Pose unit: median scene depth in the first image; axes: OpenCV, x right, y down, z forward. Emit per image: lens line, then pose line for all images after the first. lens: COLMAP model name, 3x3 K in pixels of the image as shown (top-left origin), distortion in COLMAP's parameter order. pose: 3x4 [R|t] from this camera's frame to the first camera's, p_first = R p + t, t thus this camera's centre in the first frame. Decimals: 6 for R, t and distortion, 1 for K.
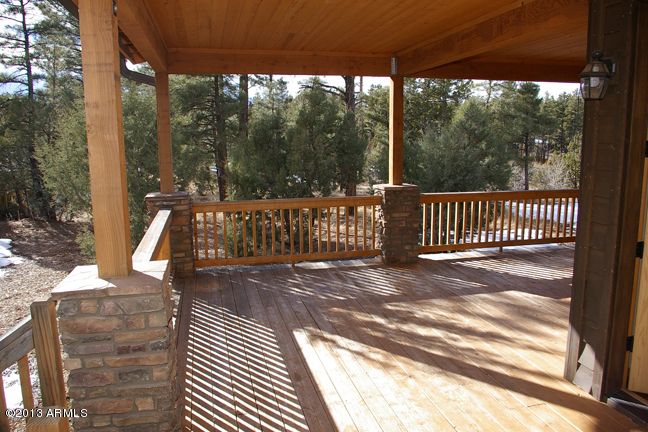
lens RADIAL K [[518.3, 0, 323.1], [0, 518.3, 224.8], [0, 0, 1]] dist [-0.066821, 0.002779]
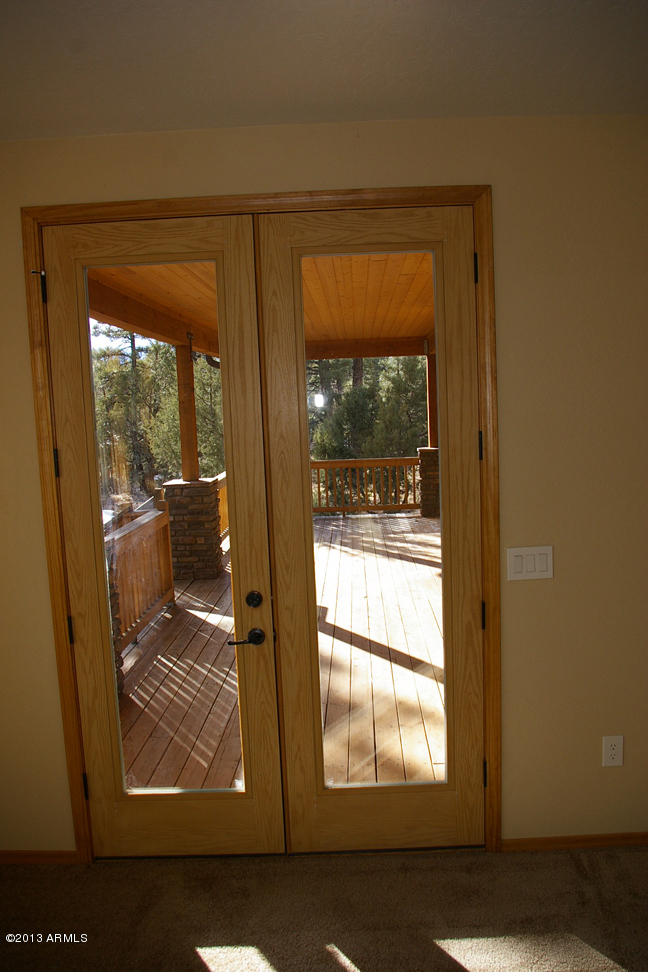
lens RADIAL K [[777.4, 0, 324.0], [0, 777.4, 486.0], [0, 0, 1]] dist [-0.066821, 0.002779]
pose [[0.965844, 0.002305, -0.259113, 0.178879], [-0.017458, 0.998267, -0.056192, 0.054750], [0.258535, 0.058796, 0.964211, -0.362918]]
